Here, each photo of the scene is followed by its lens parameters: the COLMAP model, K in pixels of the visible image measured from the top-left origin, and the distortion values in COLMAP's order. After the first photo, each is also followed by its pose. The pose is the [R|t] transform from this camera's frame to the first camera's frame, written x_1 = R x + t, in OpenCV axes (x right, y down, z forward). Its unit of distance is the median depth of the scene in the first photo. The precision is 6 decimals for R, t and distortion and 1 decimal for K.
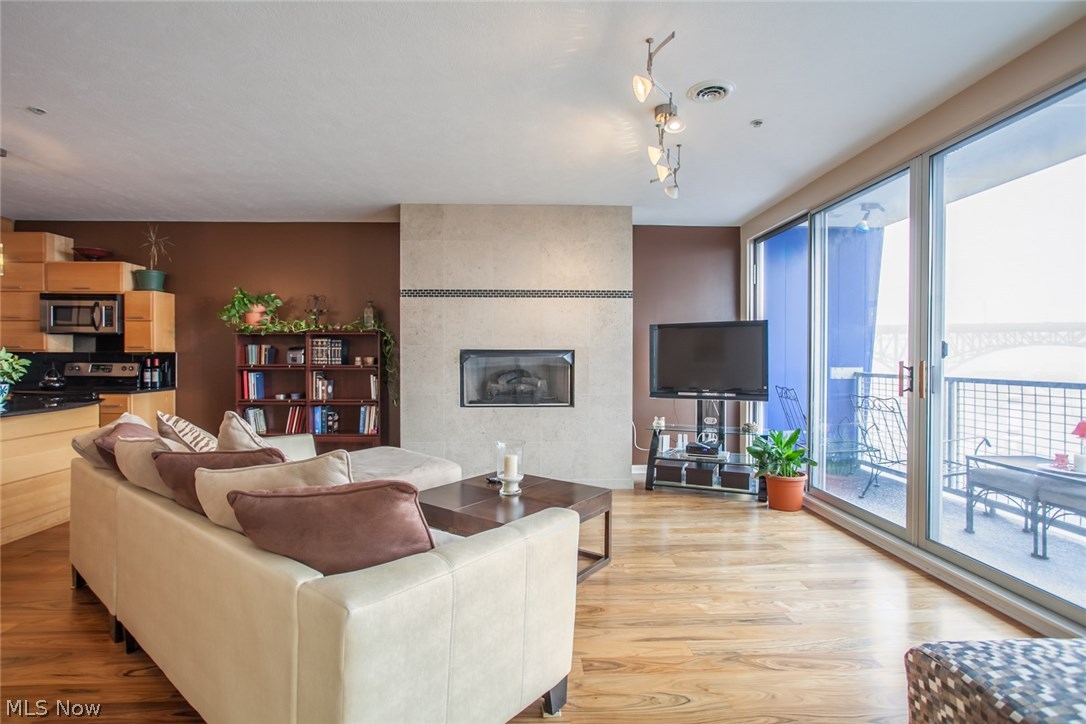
lens RADIAL K [[513.1, 0, 543.0], [0, 513.1, 362.0], [0, 0, 1]] dist [-0.002640, 0.000229]
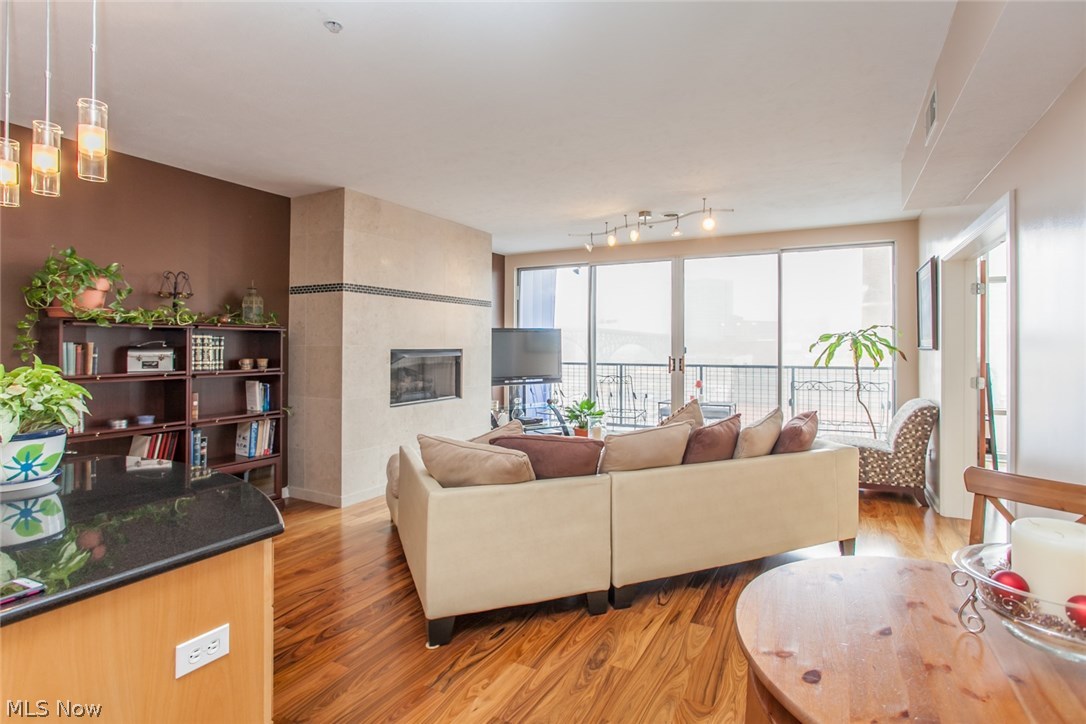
lens RADIAL K [[542.8, 0, 558.8], [0, 542.8, 339.0], [0, 0, 1]] dist [-0.000868, 0.001350]
pose [[0.493148, 0.010310, 0.869884, -0.897326], [0.007947, 0.999835, -0.016355, -0.024224], [-0.869909, 0.014978, 0.492984, 0.202299]]
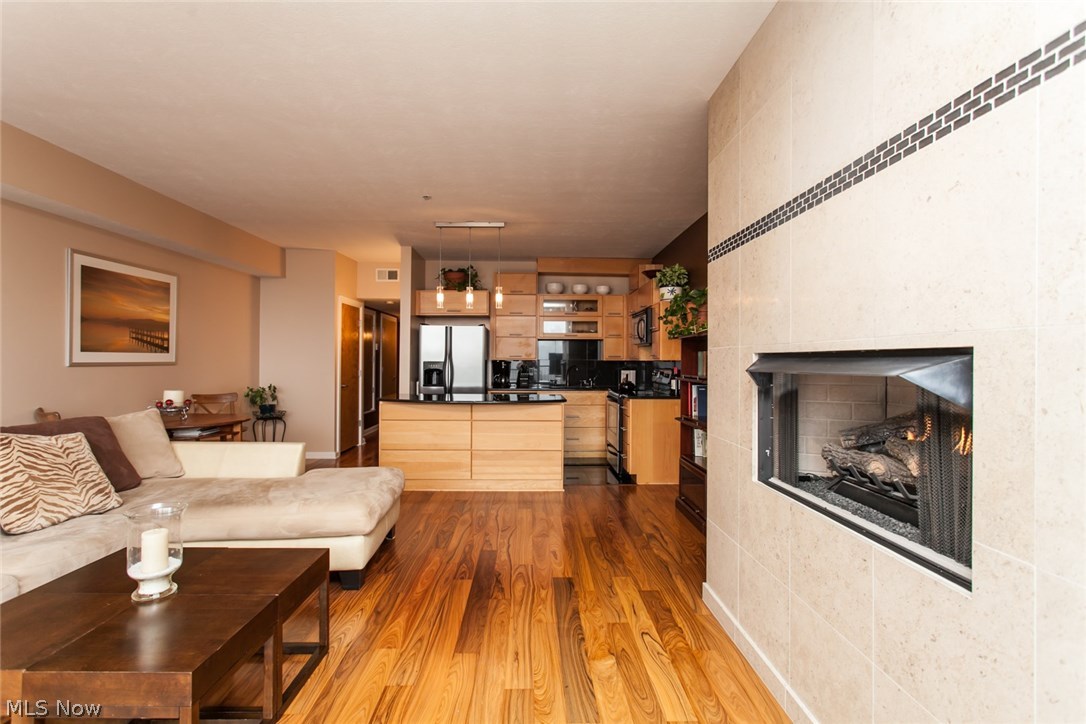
lens RADIAL K [[513.1, 0, 543.0], [0, 513.1, 362.0], [0, 0, 1]] dist [-0.002640, 0.000229]
pose [[-0.012909, 0.000776, -0.999916, 0.292028], [-0.016569, 0.999862, 0.000990, -0.013756], [0.999779, 0.016581, -0.012894, 0.807048]]
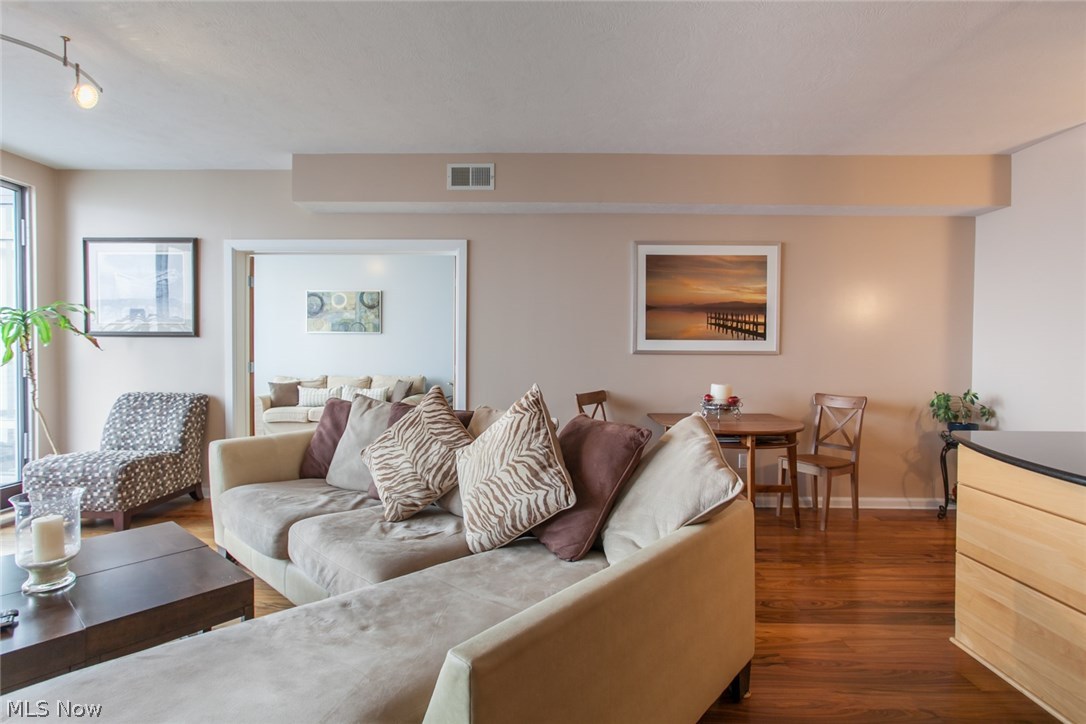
lens RADIAL K [[538.1, 0, 543.0], [0, 538.1, 362.0], [0, 0, 1]] dist [-0.032962, 0.017123]
pose [[-0.998446, -0.010432, 0.054742, -0.389668], [-0.008764, 0.999493, 0.030623, -0.006320], [-0.055034, 0.030096, -0.998031, 0.945156]]
